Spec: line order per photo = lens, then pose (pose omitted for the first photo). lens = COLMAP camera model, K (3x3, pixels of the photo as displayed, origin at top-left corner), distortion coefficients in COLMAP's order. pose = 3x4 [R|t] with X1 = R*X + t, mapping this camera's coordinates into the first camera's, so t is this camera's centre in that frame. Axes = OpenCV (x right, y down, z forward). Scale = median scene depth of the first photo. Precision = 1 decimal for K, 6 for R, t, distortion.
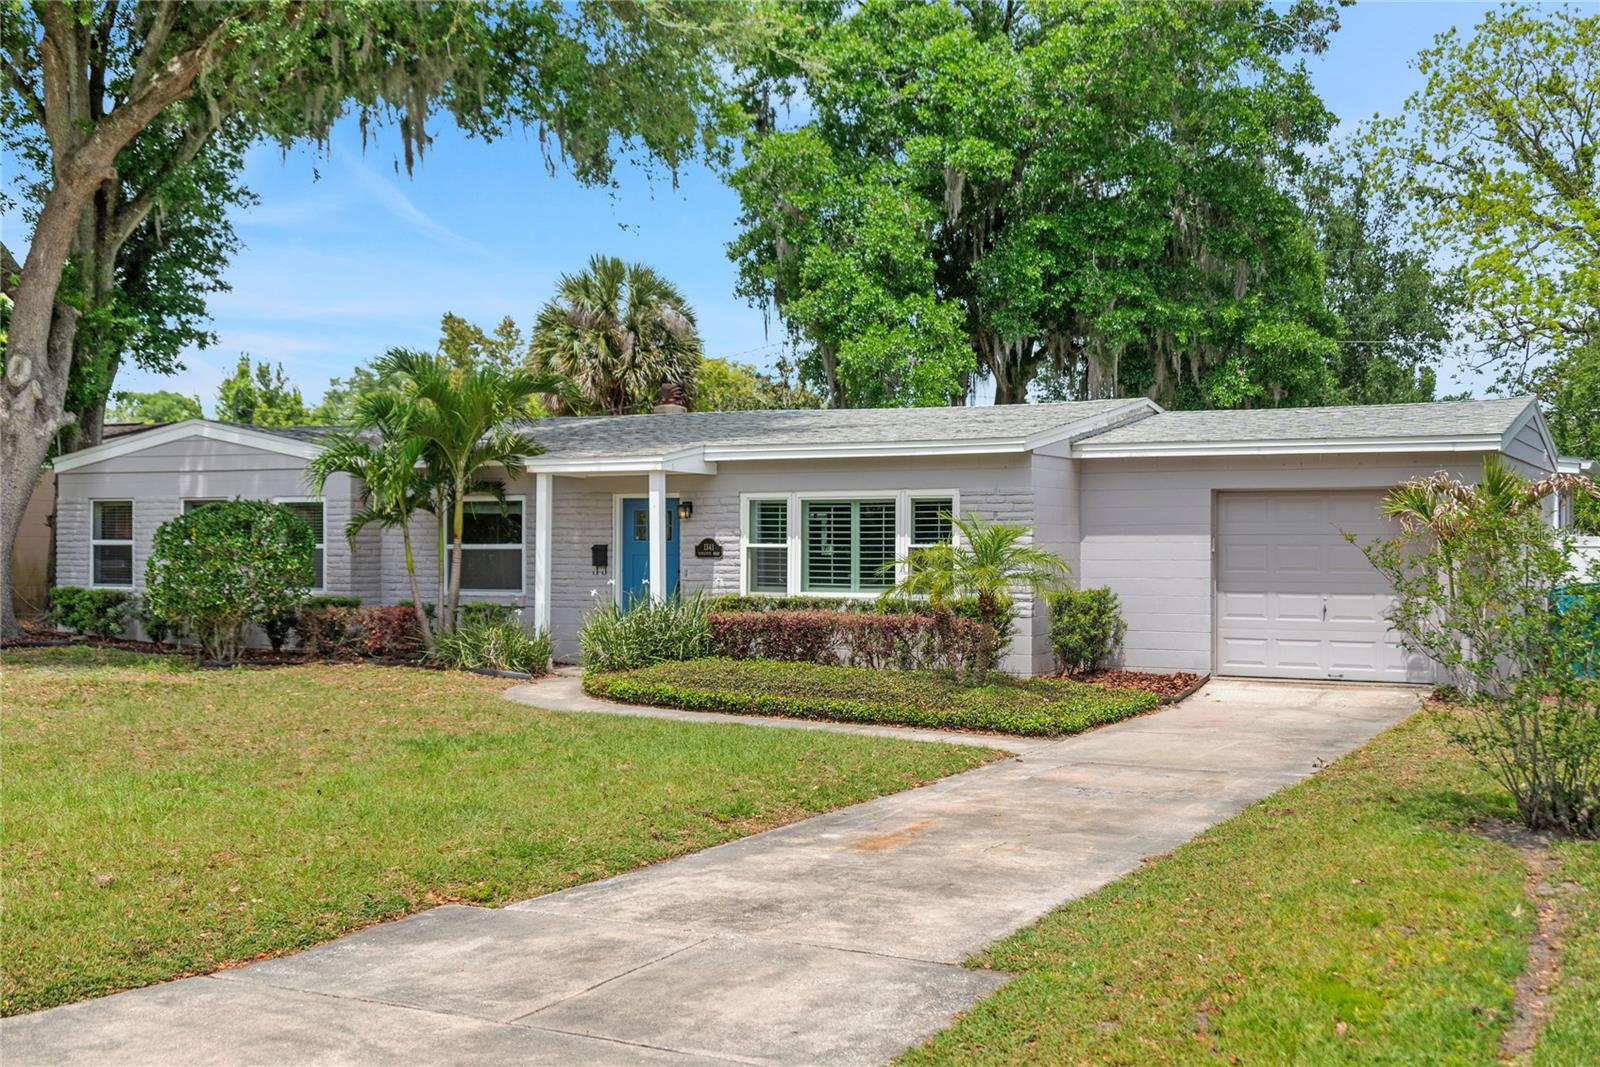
lens RADIAL K [[1799.6, 0, 801.9], [0, 1799.6, 534.5], [0, 0, 1]] dist [0.003662, 0.000000]
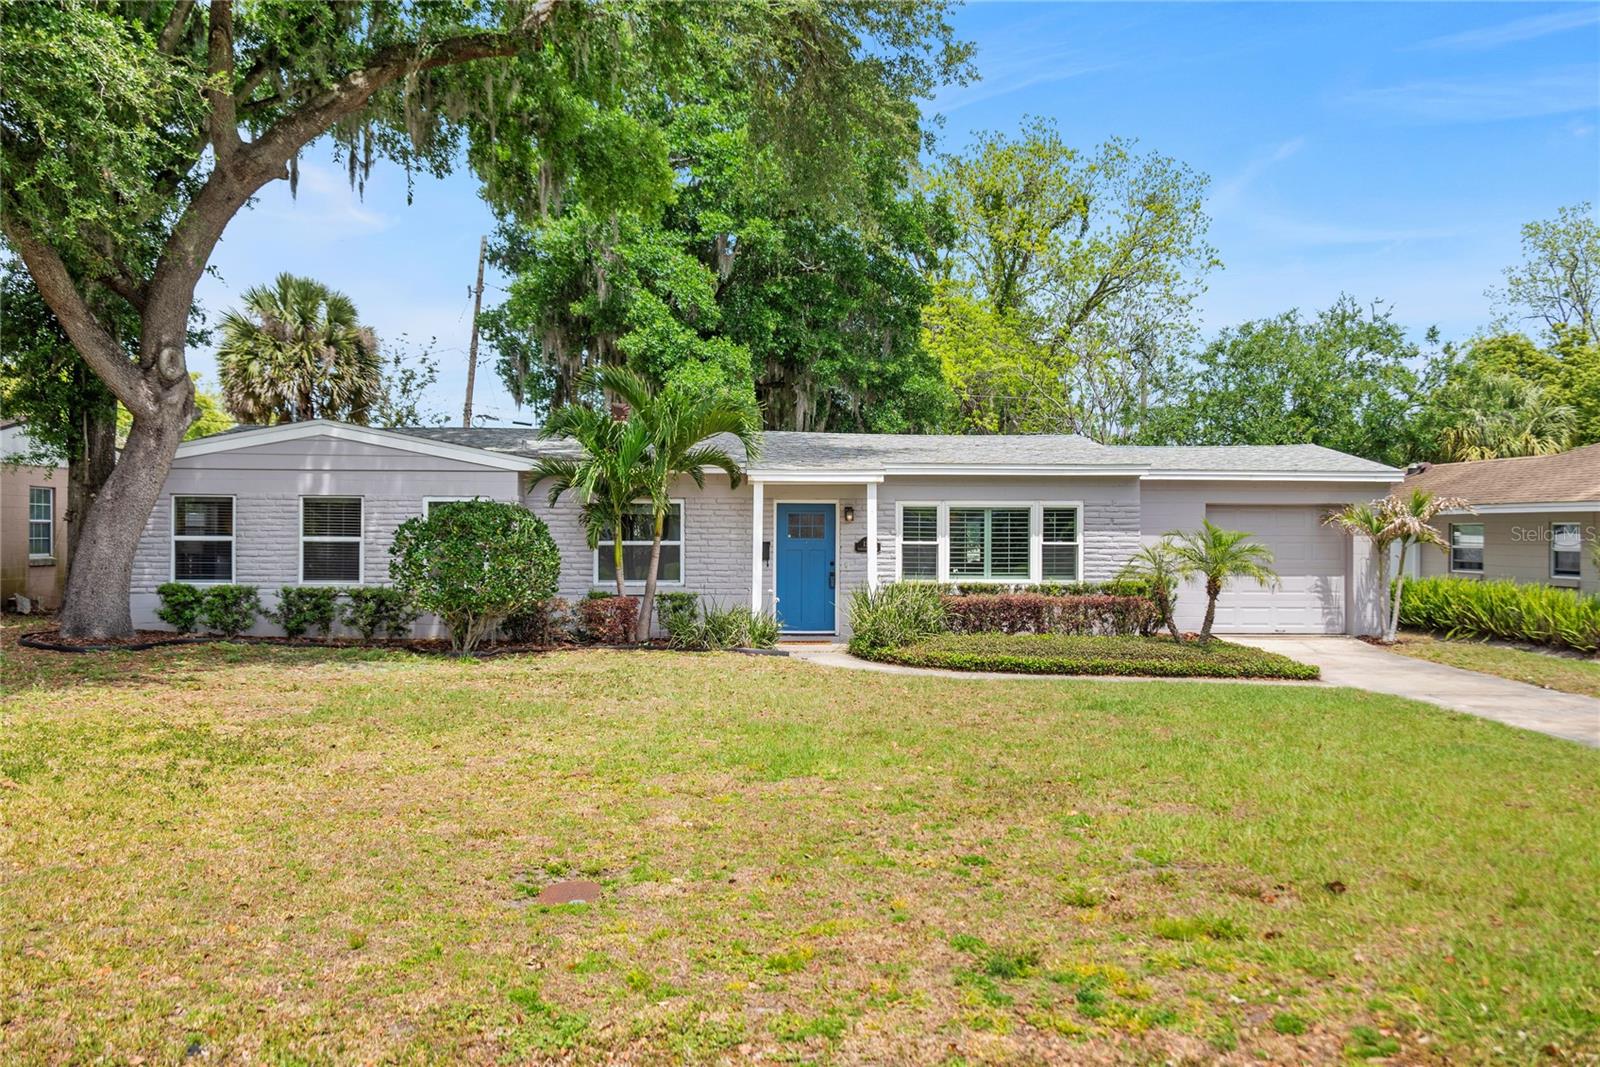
lens RADIAL K [[1435.8, 0, 798.5], [0, 1435.8, 531.7], [0, 0, 1]] dist [-0.006282, 0.000927]
pose [[0.862437, 0.003007, 0.506155, -0.596952], [-0.005649, 0.999977, 0.003683, -0.004773], [-0.506133, -0.006036, 0.862434, 0.172579]]
